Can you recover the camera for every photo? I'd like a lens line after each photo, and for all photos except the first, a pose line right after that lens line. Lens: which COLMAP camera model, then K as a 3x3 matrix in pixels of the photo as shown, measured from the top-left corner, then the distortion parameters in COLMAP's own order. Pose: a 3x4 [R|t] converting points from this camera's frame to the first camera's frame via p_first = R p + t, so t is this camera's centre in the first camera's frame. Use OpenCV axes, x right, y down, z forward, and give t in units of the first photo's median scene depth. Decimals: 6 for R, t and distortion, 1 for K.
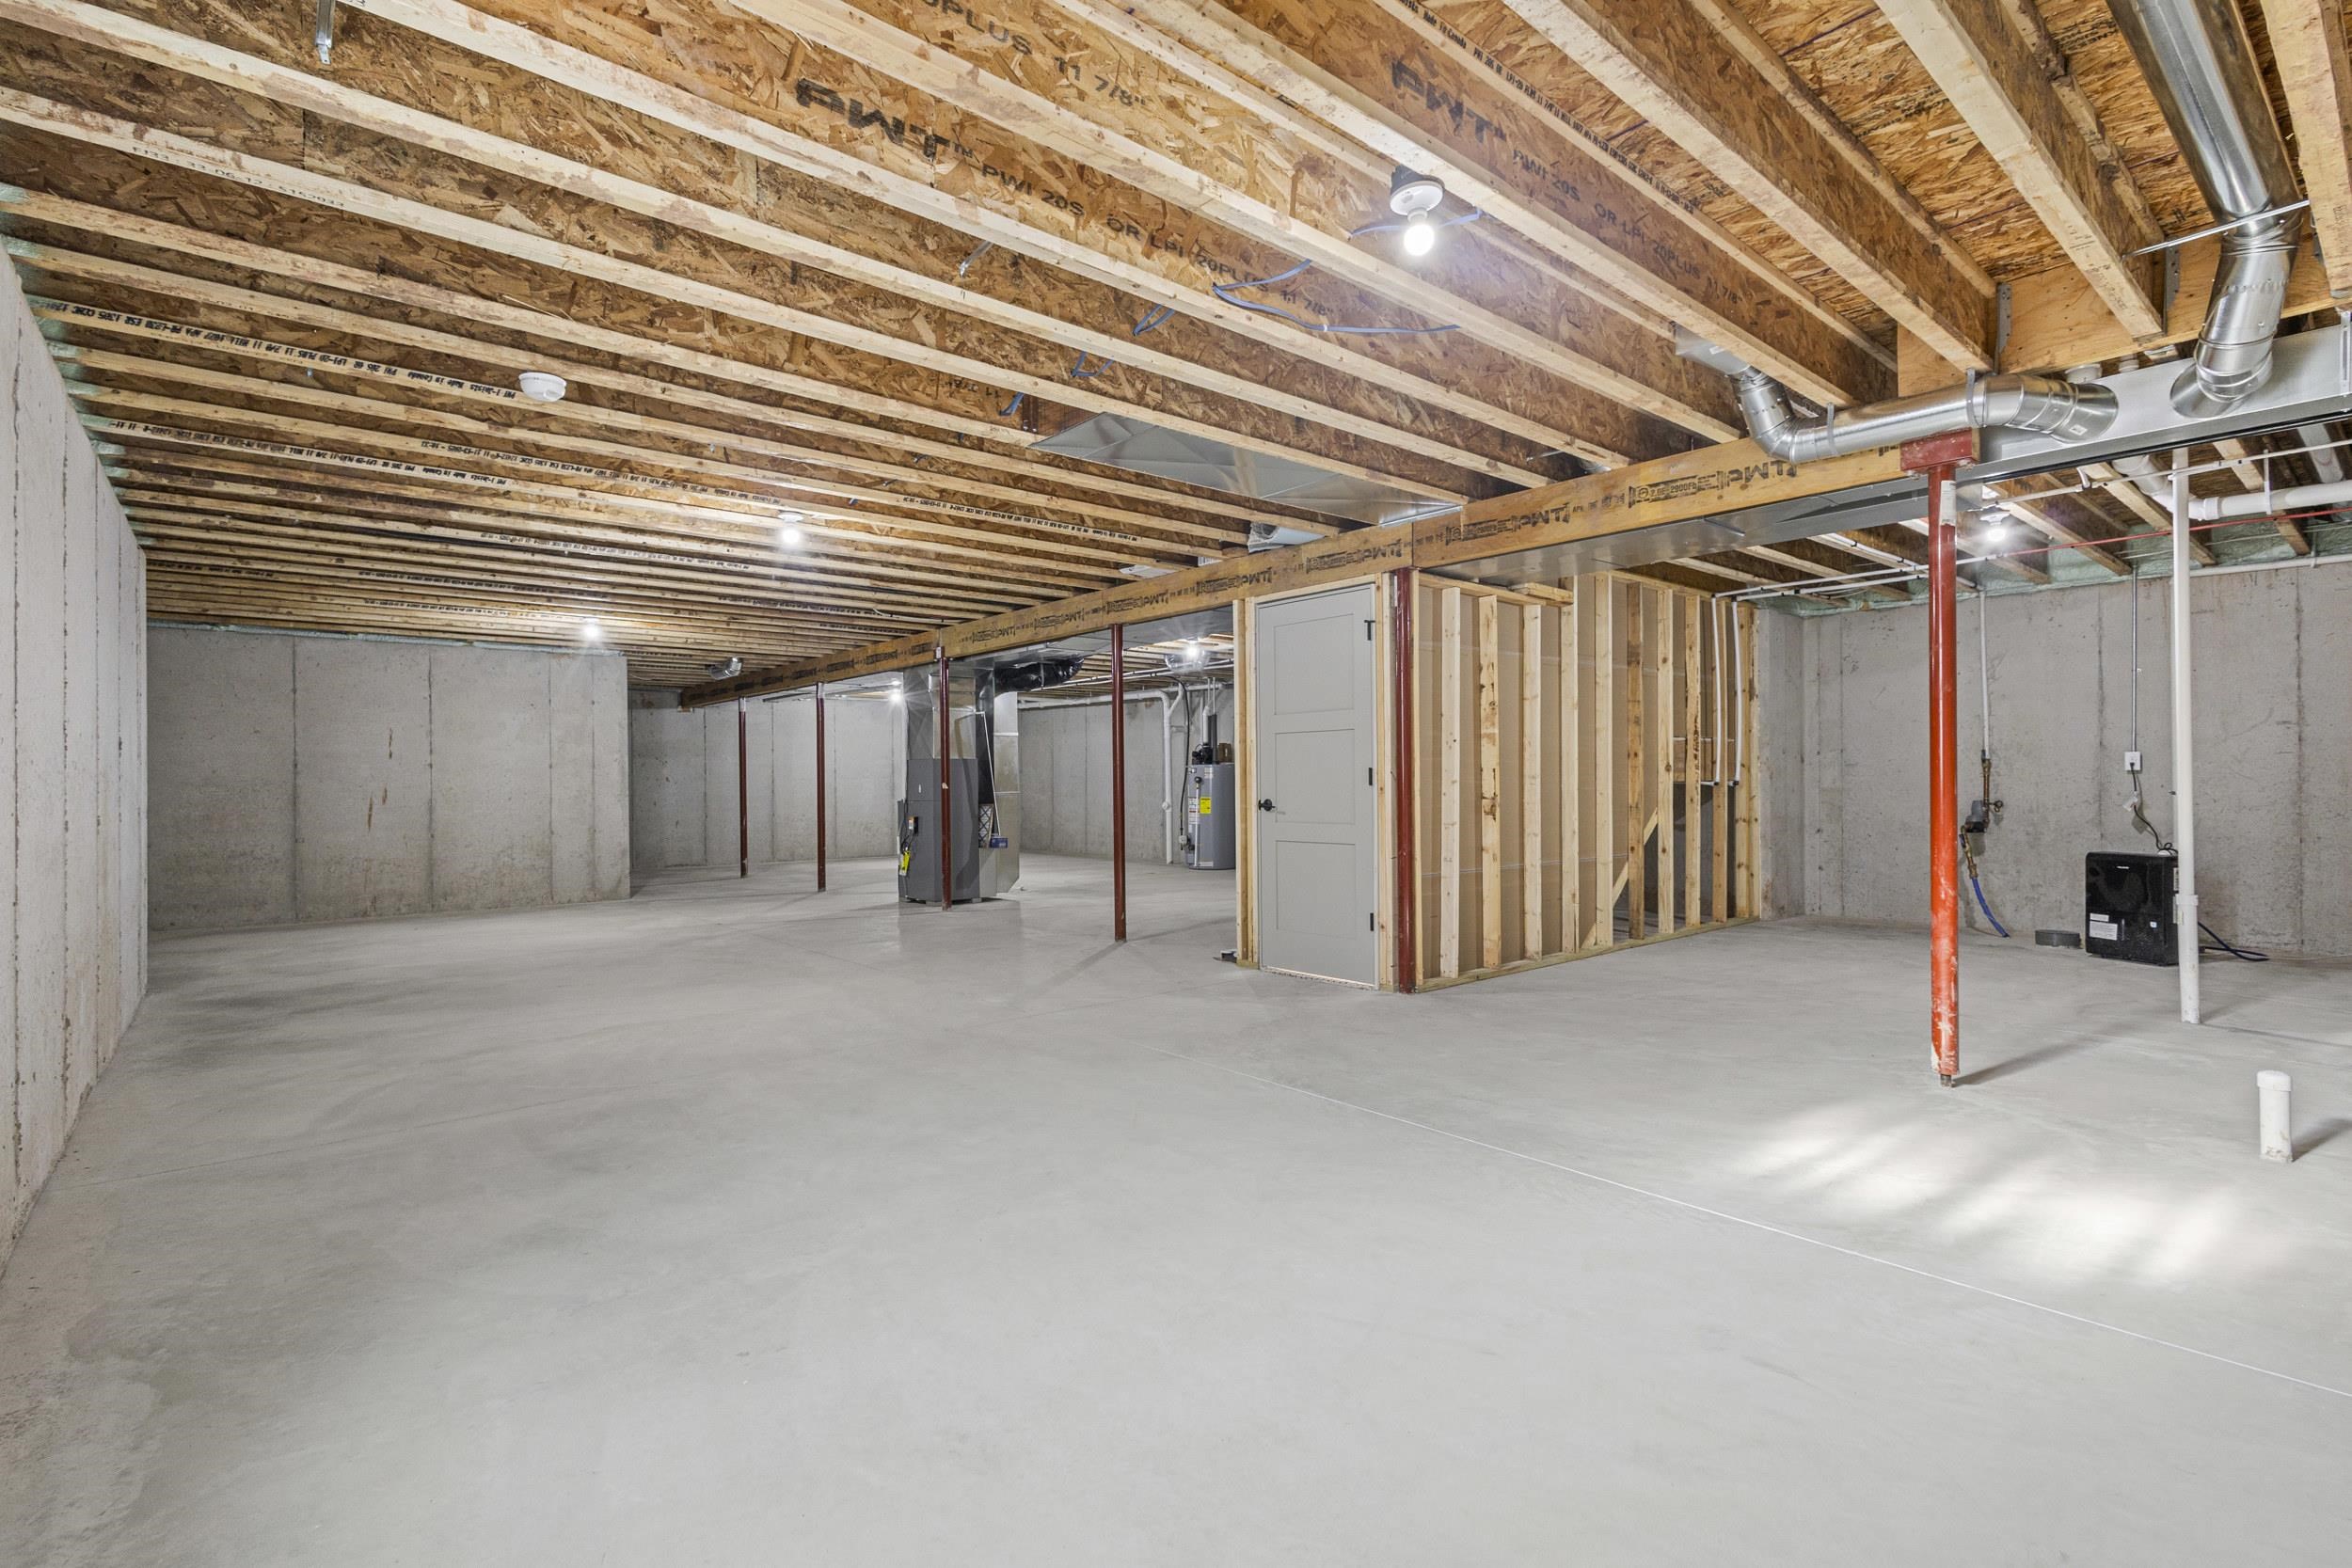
lens RADIAL K [[1073.3, 0, 1168.0], [0, 1073.3, 788.9], [0, 0, 1]] dist [-0.000229, -0.000865]
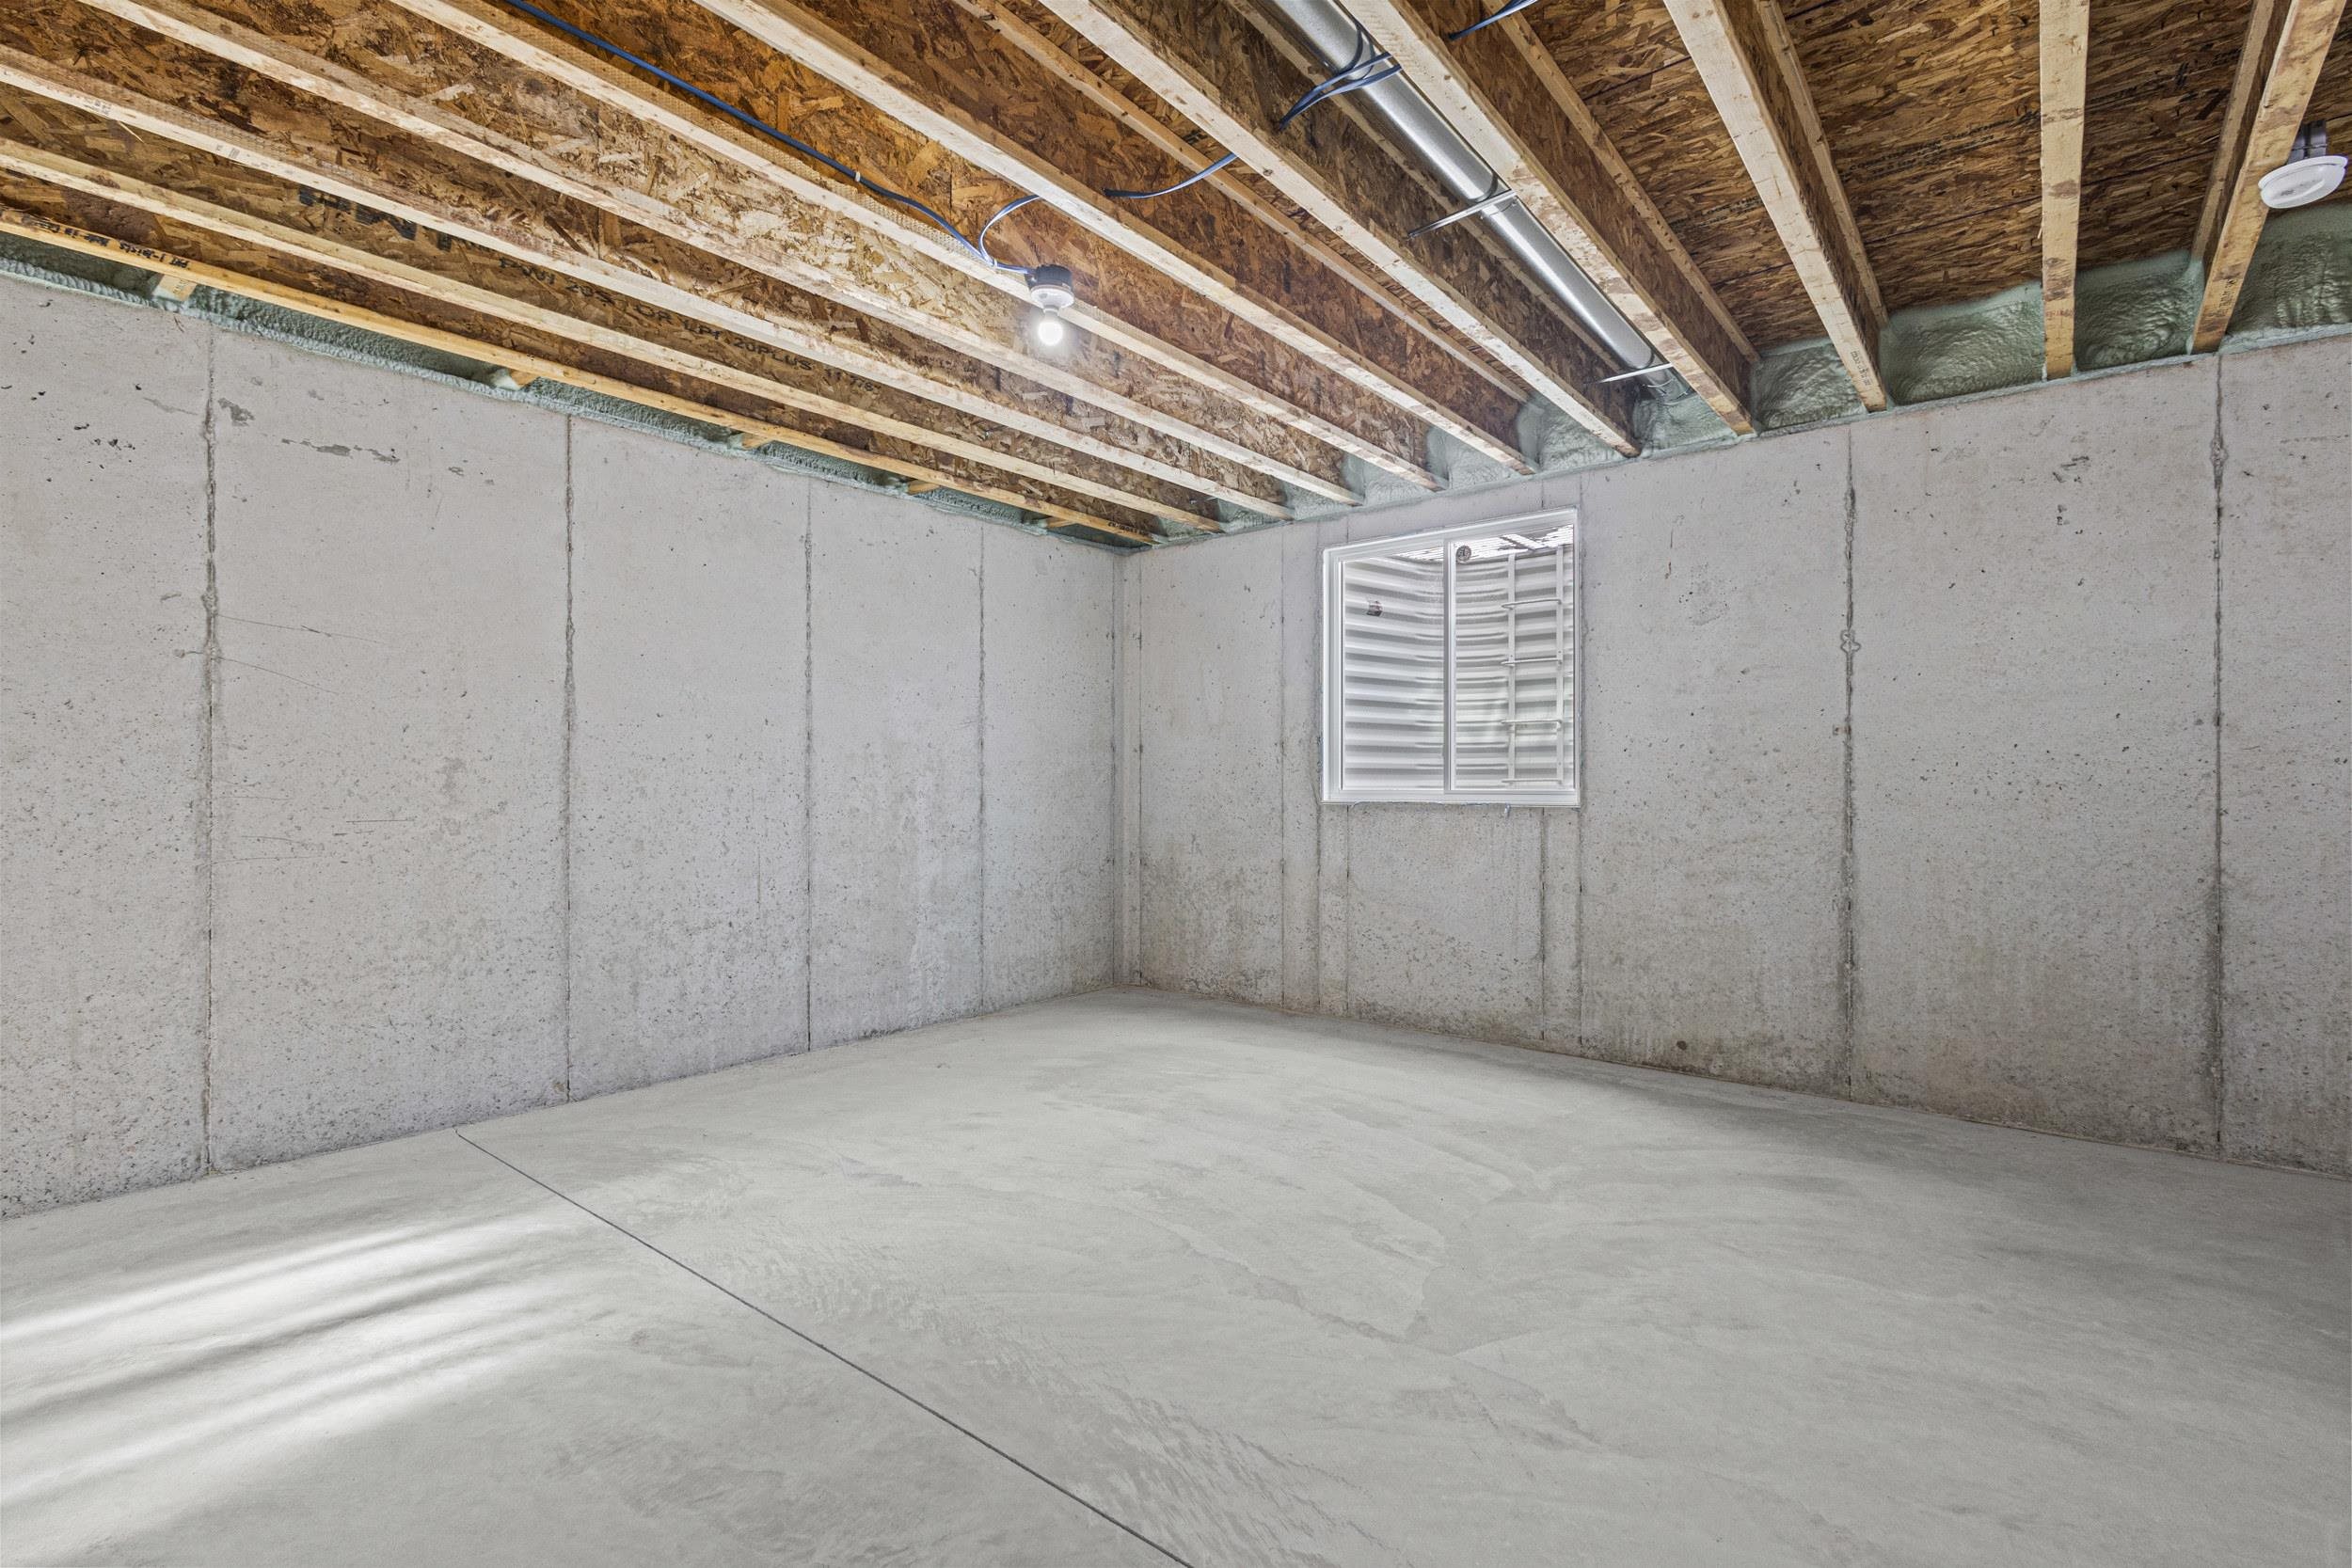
lens RADIAL K [[1073.3, 0, 1168.0], [0, 1073.3, 788.9], [0, 0, 1]] dist [-0.000229, -0.000865]
pose [[-0.982631, 0.008303, -0.185386, 0.322699], [0.005796, 0.999884, 0.014065, -0.021095], [0.185481, 0.012746, -0.982565, 2.158534]]
